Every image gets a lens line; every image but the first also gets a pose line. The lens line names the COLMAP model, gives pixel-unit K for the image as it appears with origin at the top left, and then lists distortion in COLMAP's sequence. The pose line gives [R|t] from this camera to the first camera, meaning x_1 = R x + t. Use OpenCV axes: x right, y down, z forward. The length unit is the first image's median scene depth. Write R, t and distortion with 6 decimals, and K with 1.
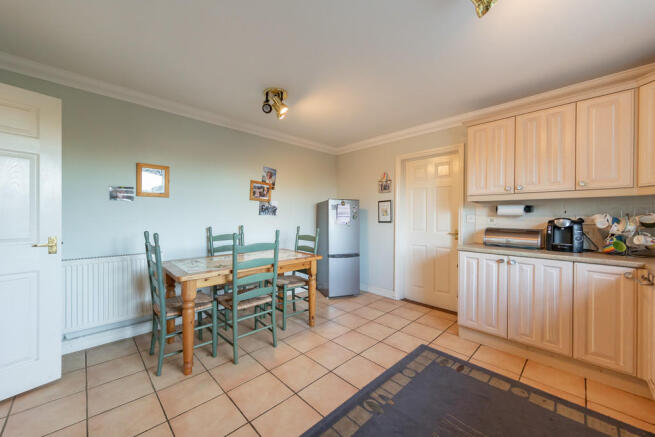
lens RADIAL K [[248.6, 0, 327.5], [0, 248.6, 218.5], [0, 0, 1]] dist [0.001809, 0.000107]
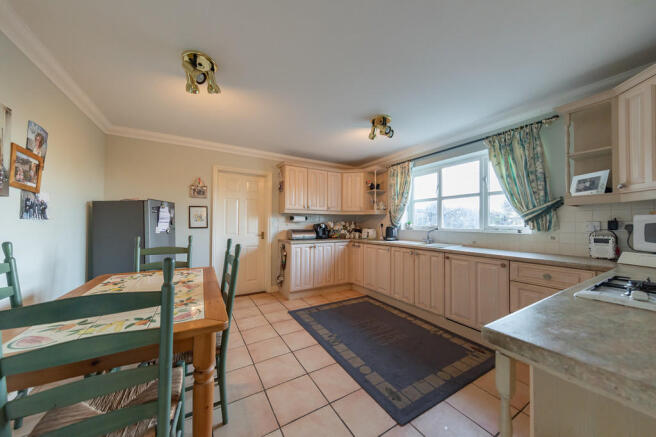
lens RADIAL K [[220.7, 0, 330.0], [0, 220.7, 222.9], [0, 0, 1]] dist [0.000145, -0.000030]
pose [[0.227252, -0.001640, 0.973835, -0.761413], [0.002622, 0.999996, 0.001072, -0.006344], [-0.973832, 0.002310, 0.227255, 0.448249]]
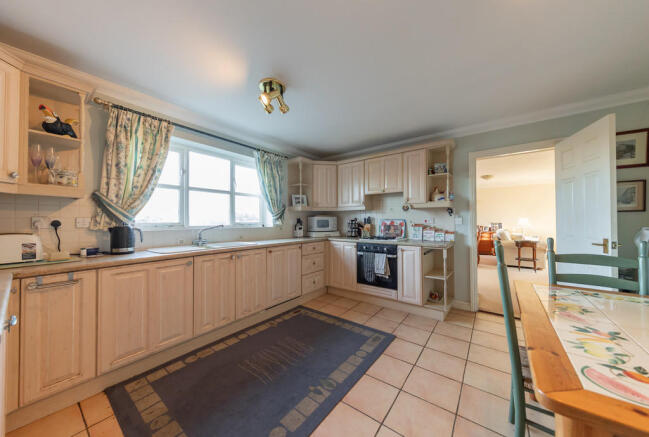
lens RADIAL K [[224.7, 0, 324.5], [0, 224.7, 218.5], [0, 0, 1]] dist [-0.000029, -0.000006]
pose [[-0.988119, -0.005473, -0.153594, 0.230335], [-0.004987, 0.999981, -0.003552, -0.006172], [0.153610, -0.002744, -0.988128, 1.283080]]
